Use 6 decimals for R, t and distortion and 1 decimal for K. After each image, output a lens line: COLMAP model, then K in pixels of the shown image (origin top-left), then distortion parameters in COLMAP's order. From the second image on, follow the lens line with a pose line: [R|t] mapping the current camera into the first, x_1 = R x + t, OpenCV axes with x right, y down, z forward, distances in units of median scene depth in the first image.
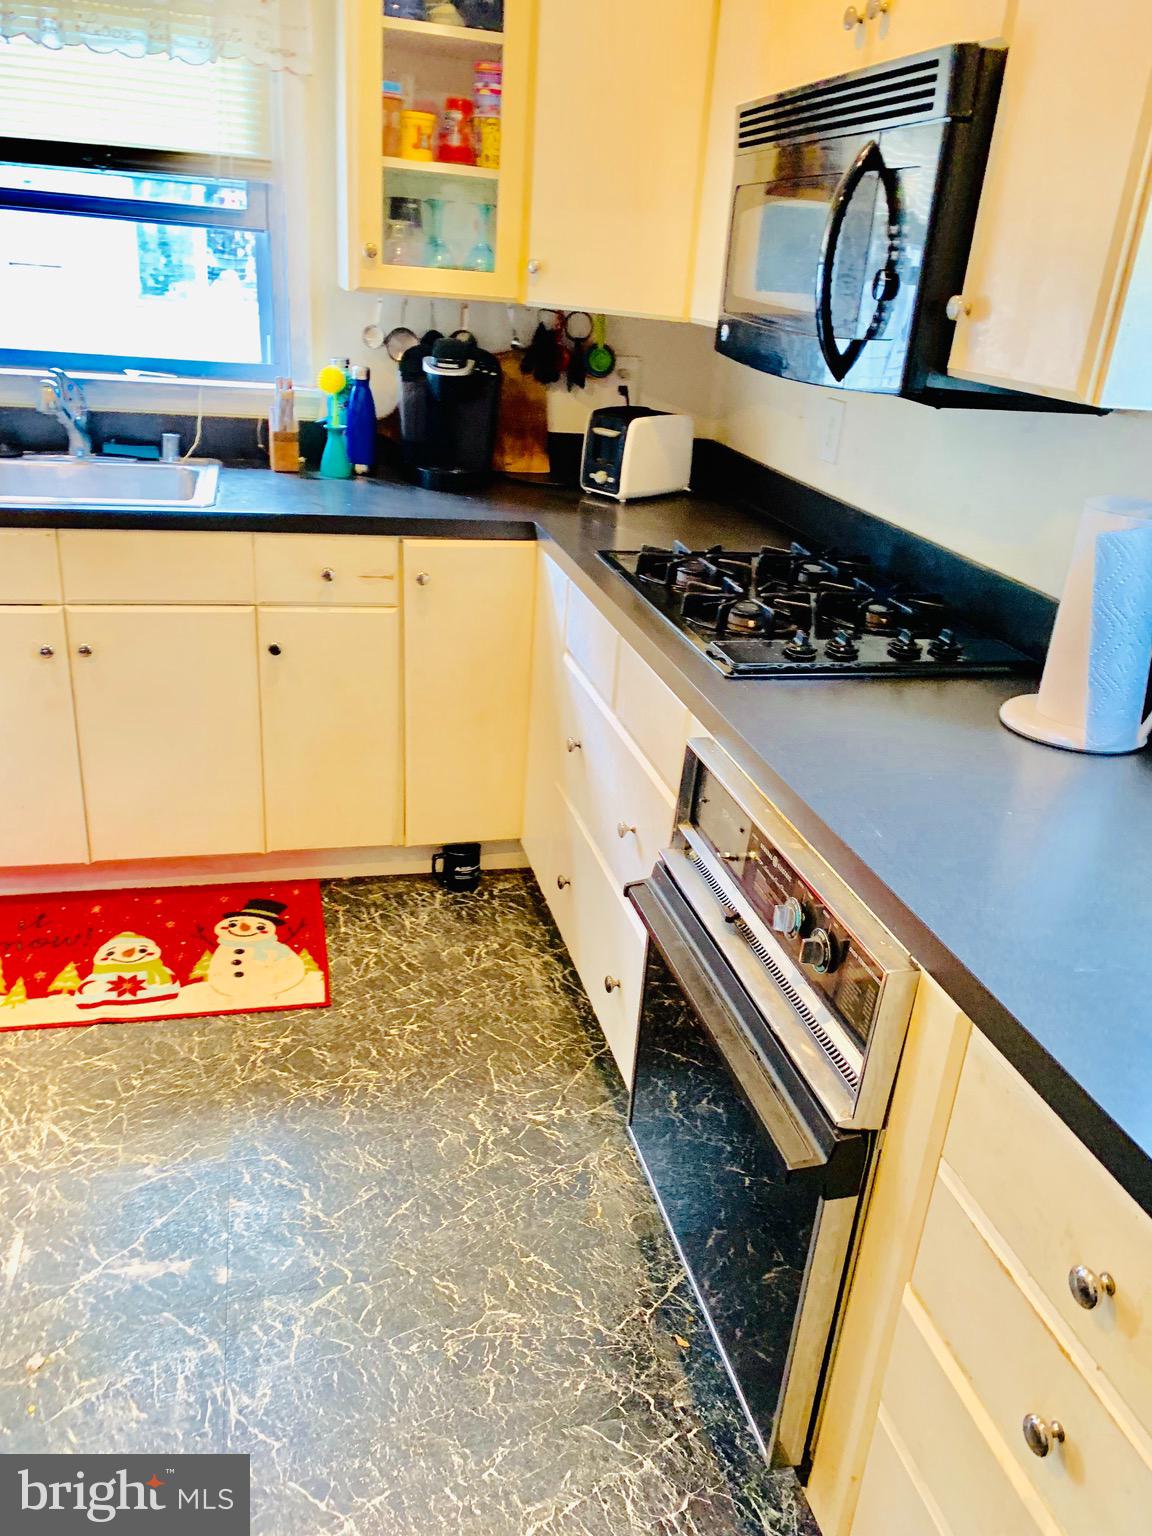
lens RADIAL K [[1154.8, 0, 592.1], [0, 1154.8, 768.1], [0, 0, 1]] dist [0.029575, -0.029650]
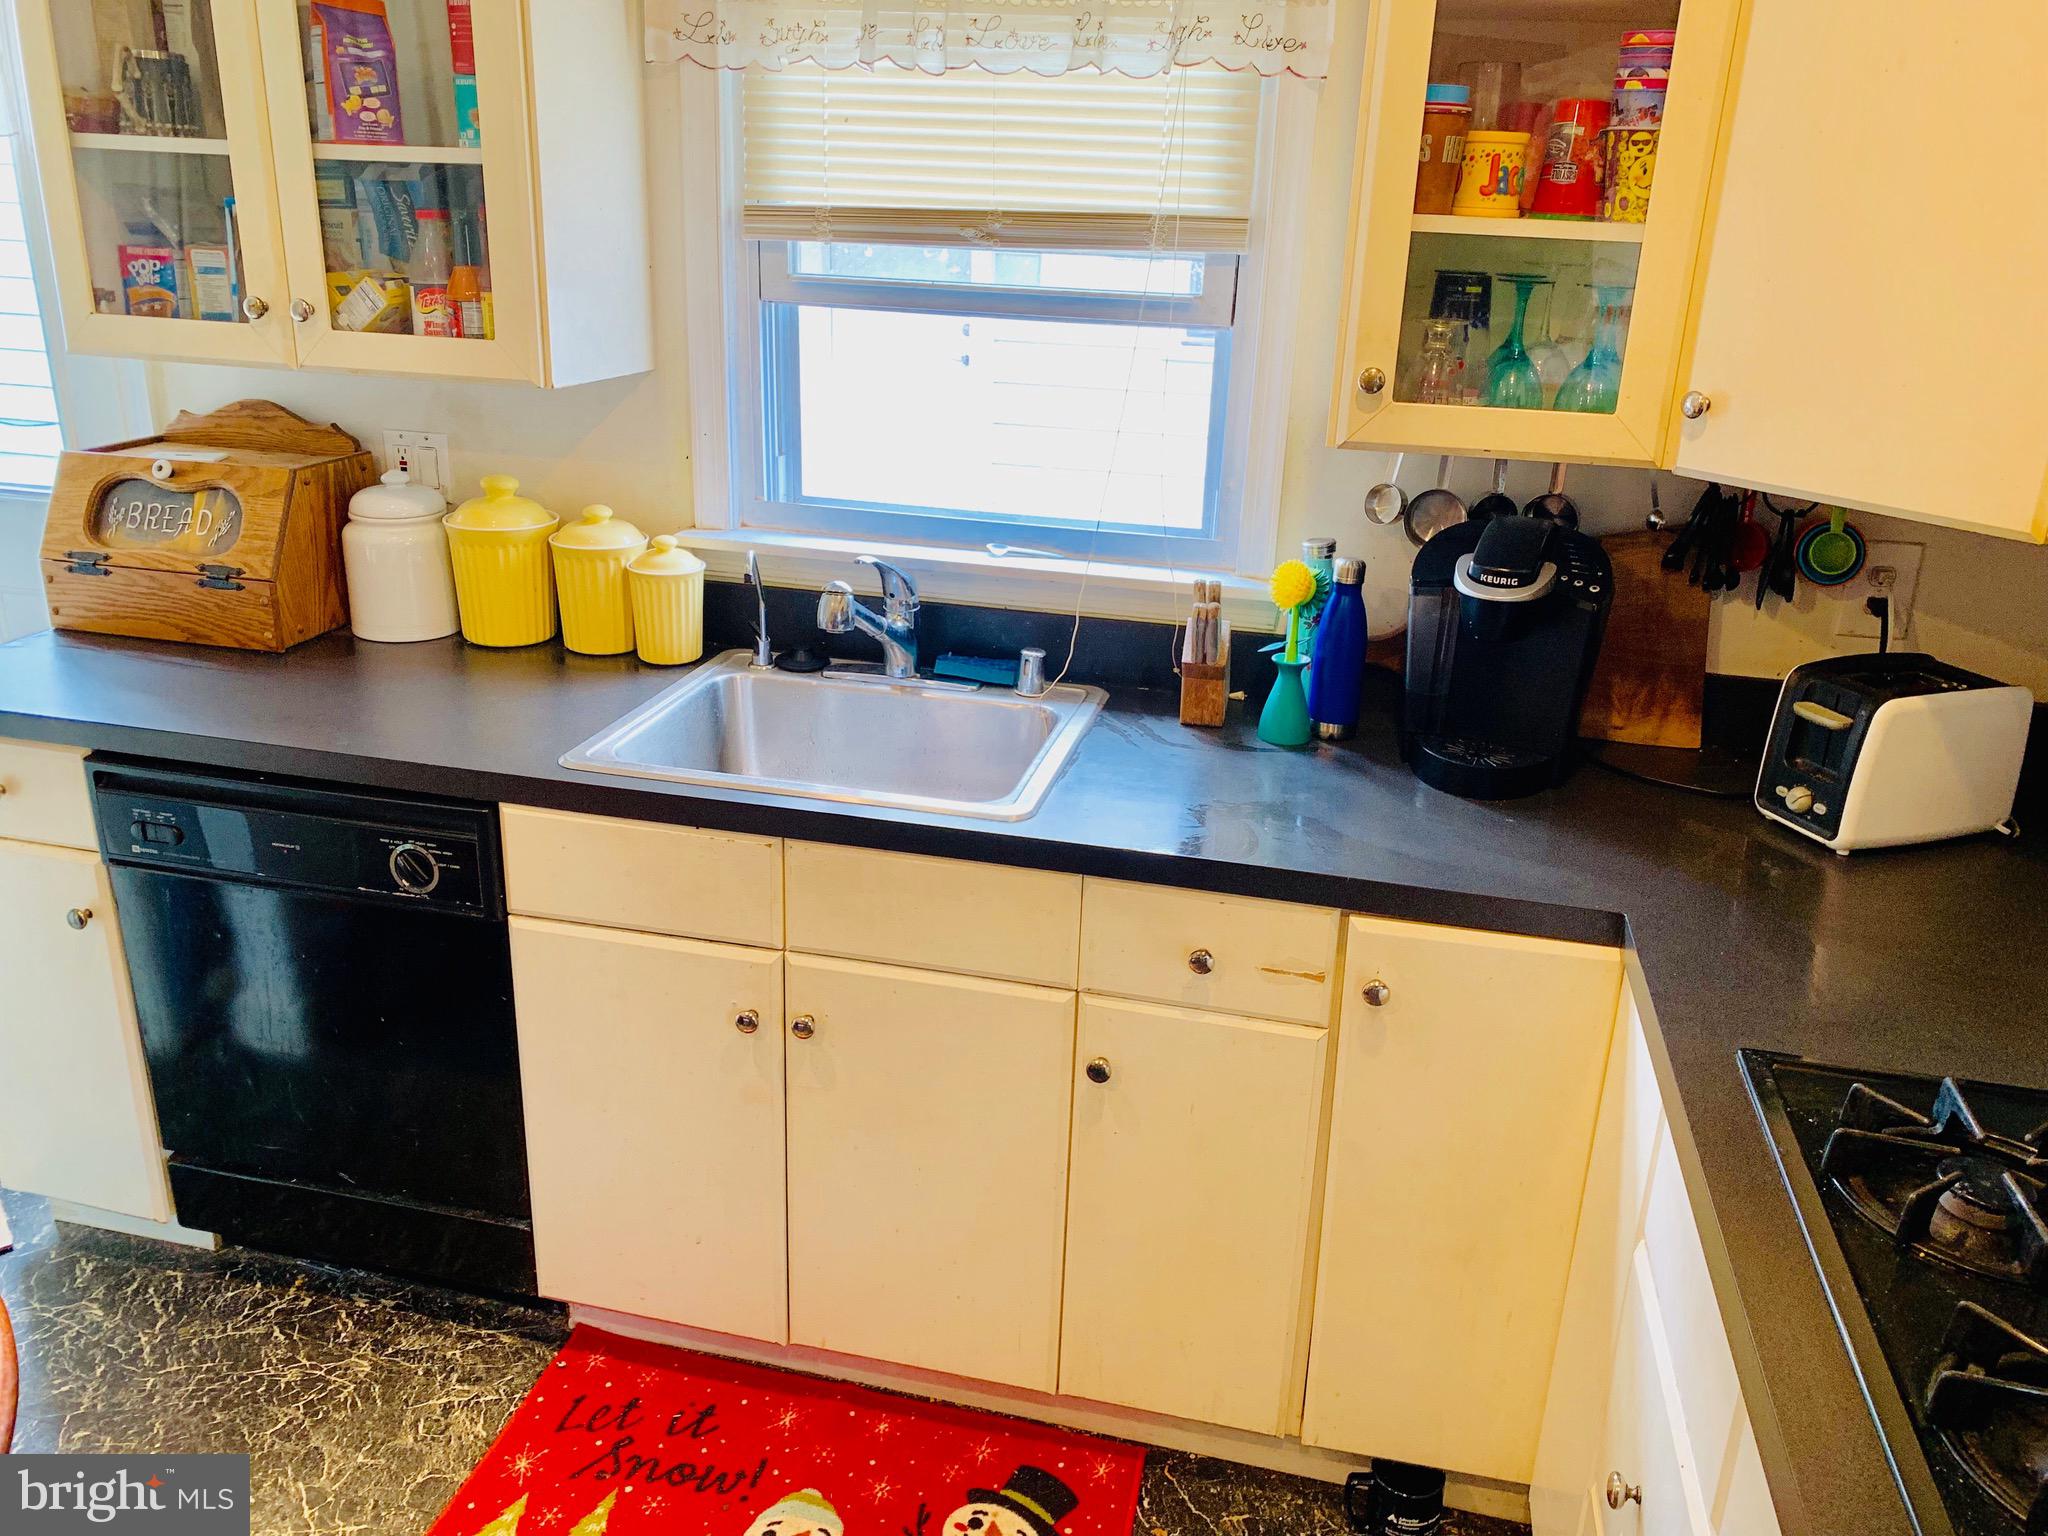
lens RADIAL K [[1580.8, 0, 1024.0], [0, 1580.8, 768.0], [0, 0, 1]] dist [0.009178, -0.008530]
pose [[0.885565, 0.115077, -0.450035, 0.018023], [-0.158801, 0.985455, -0.060497, -0.177505], [0.436527, 0.125040, 0.890959, 0.263311]]
